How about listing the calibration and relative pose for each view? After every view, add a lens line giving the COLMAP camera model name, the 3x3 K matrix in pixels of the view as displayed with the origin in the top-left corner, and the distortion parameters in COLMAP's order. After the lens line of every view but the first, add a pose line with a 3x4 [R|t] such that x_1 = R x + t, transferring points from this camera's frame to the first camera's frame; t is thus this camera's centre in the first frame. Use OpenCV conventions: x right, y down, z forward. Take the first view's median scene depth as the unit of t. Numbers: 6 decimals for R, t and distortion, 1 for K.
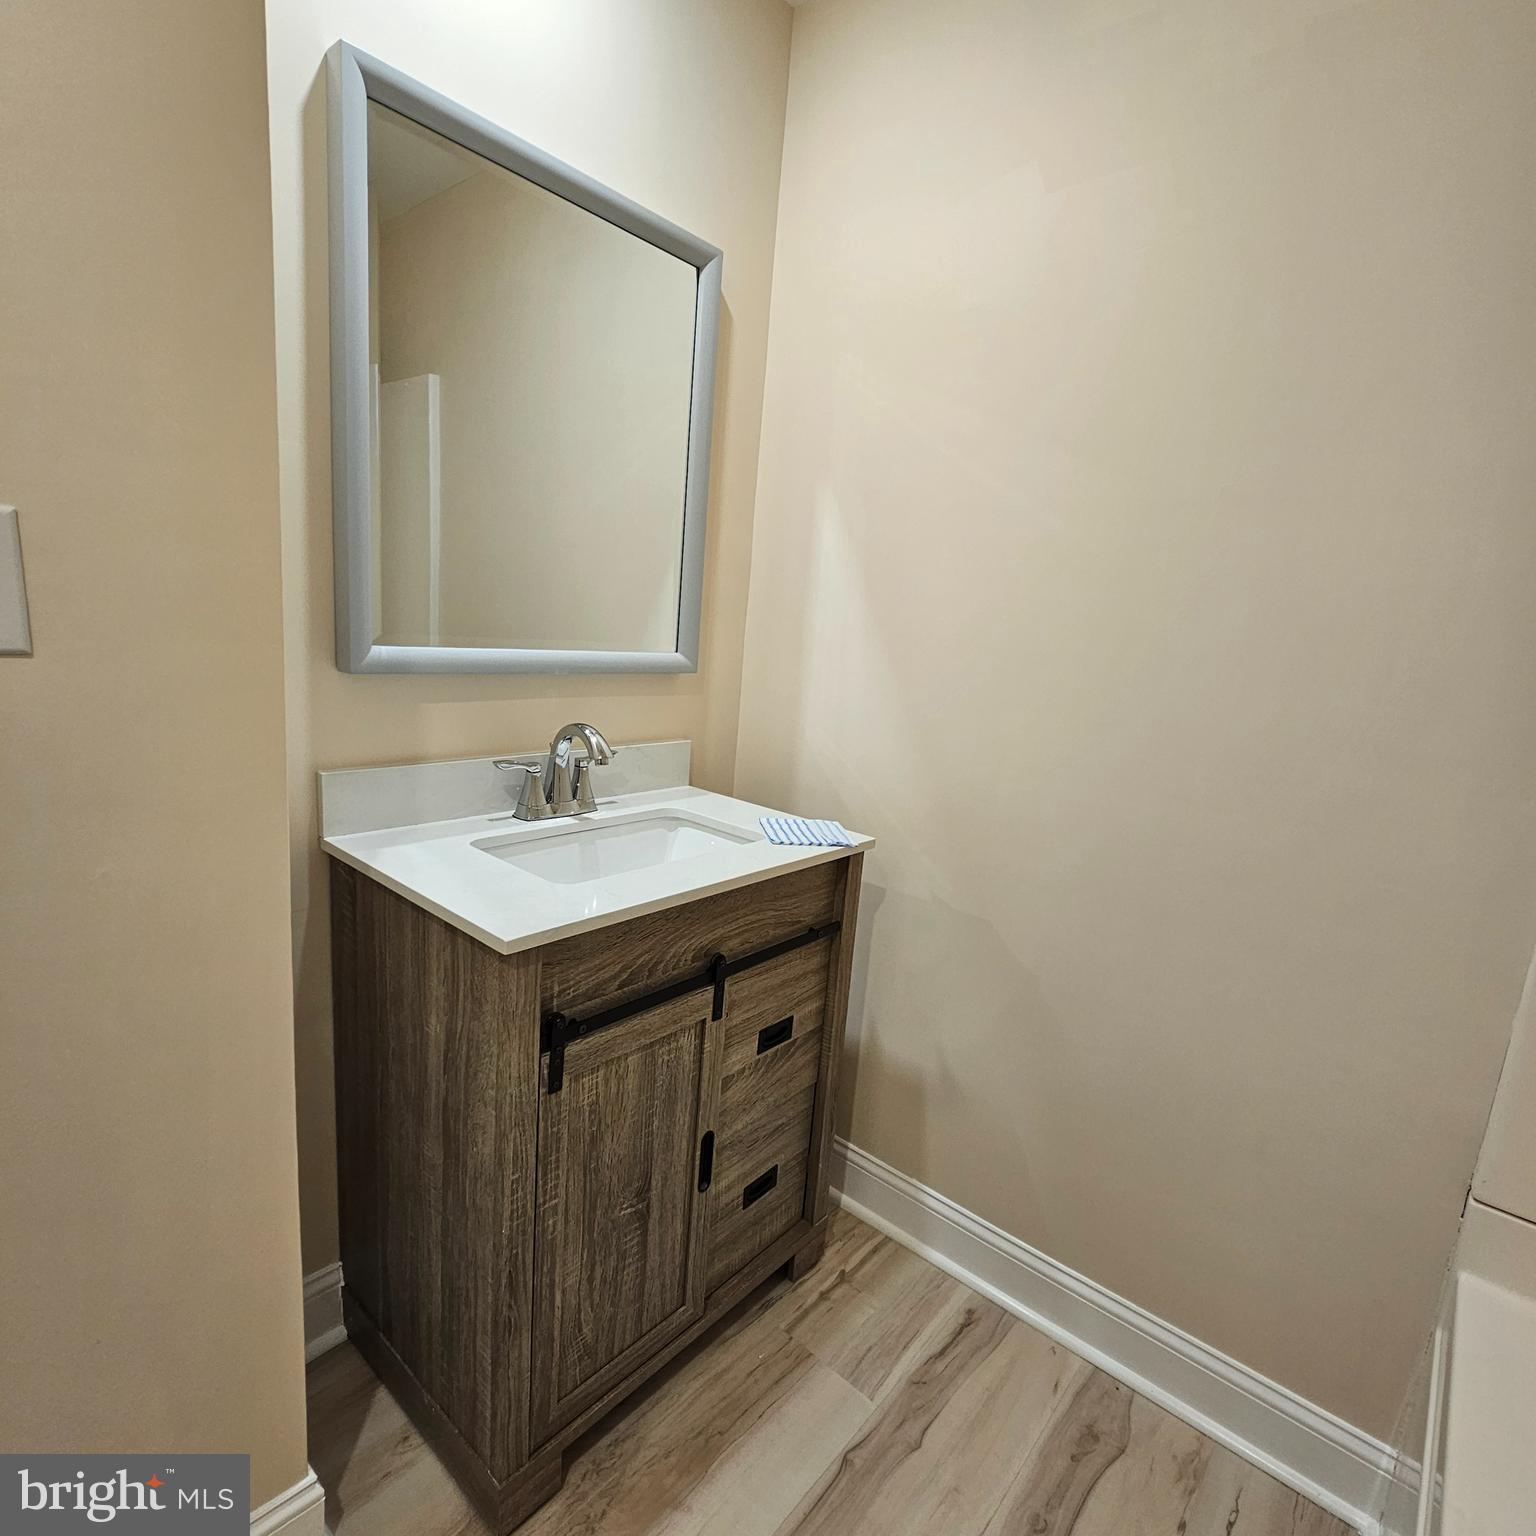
lens RADIAL K [[837.6, 0, 769.7], [0, 837.6, 770.5], [0, 0, 1]] dist [0.003631, -0.000345]
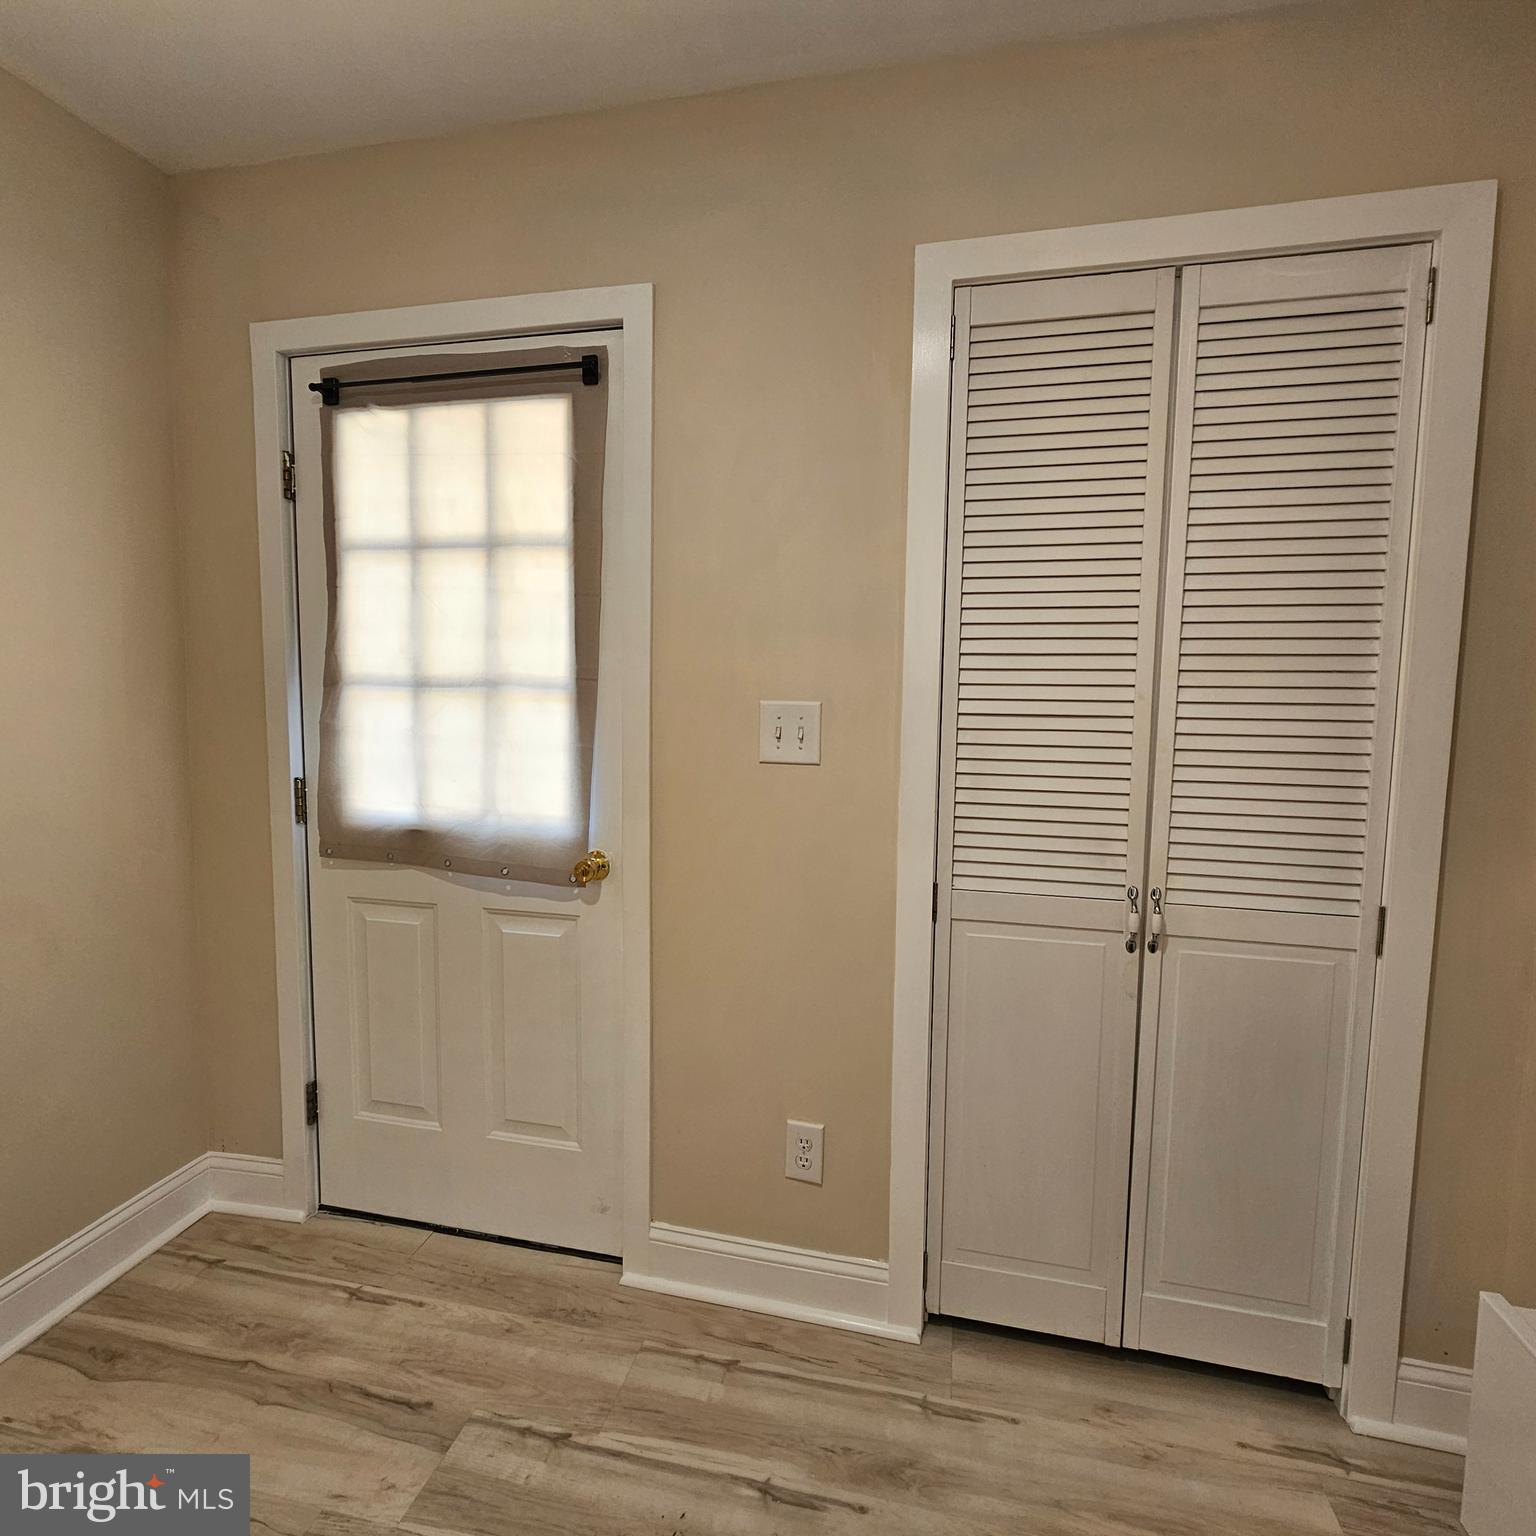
lens RADIAL K [[837.6, 0, 772.1], [0, 837.6, 768.4], [0, 0, 1]] dist [0.003631, -0.000345]
pose [[0.471875, 0.015474, -0.881530, 1.466515], [-0.140851, 0.988328, -0.058048, -0.088211], [0.870342, 0.151555, 0.468547, 0.906809]]
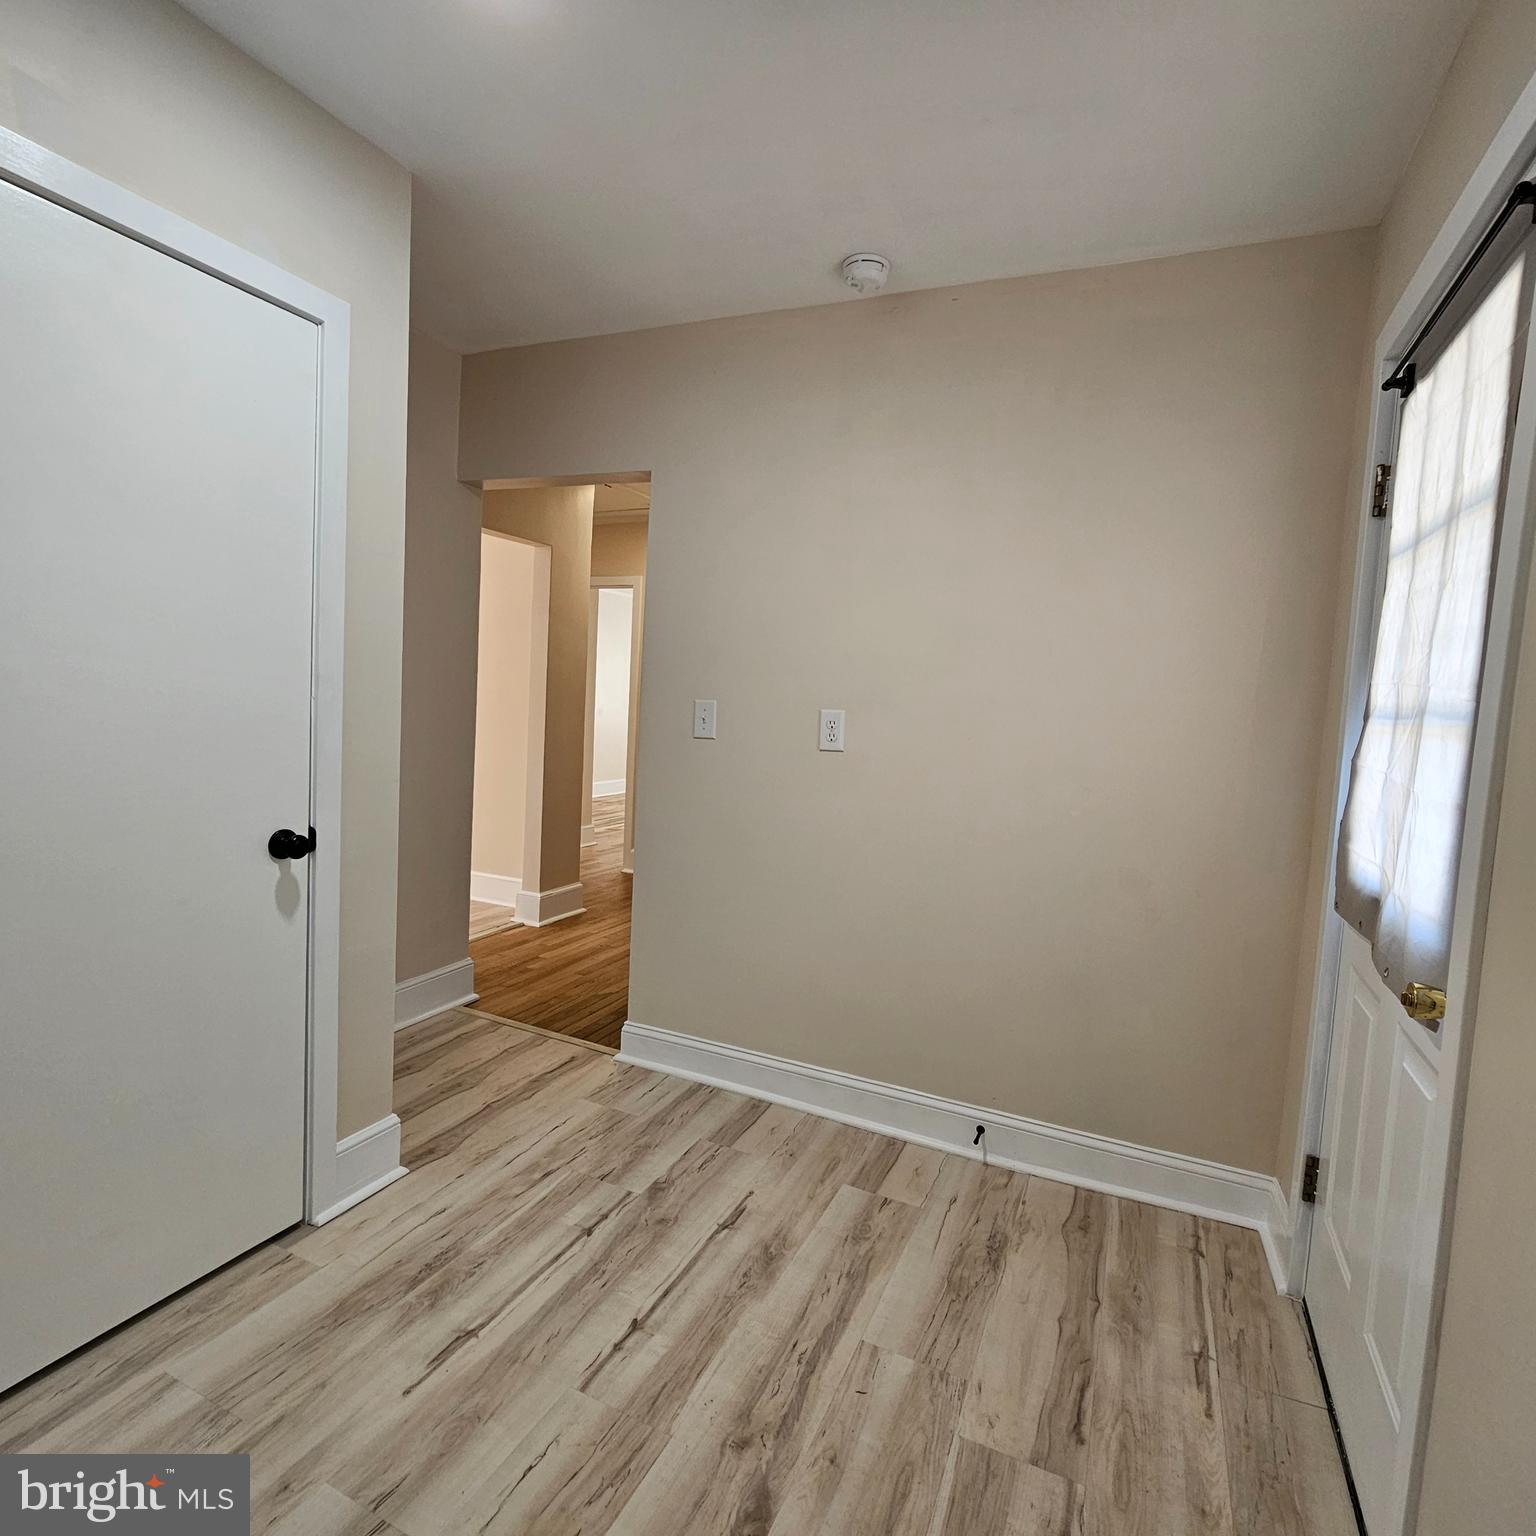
lens RADIAL K [[837.6, 0, 770.2], [0, 837.6, 762.6], [0, 0, 1]] dist [0.003631, -0.000345]
pose [[-0.952540, -0.103791, -0.286174, 1.061215], [-0.172129, 0.959006, 0.225119, -0.266507], [0.251078, 0.263693, -0.931357, 1.839810]]
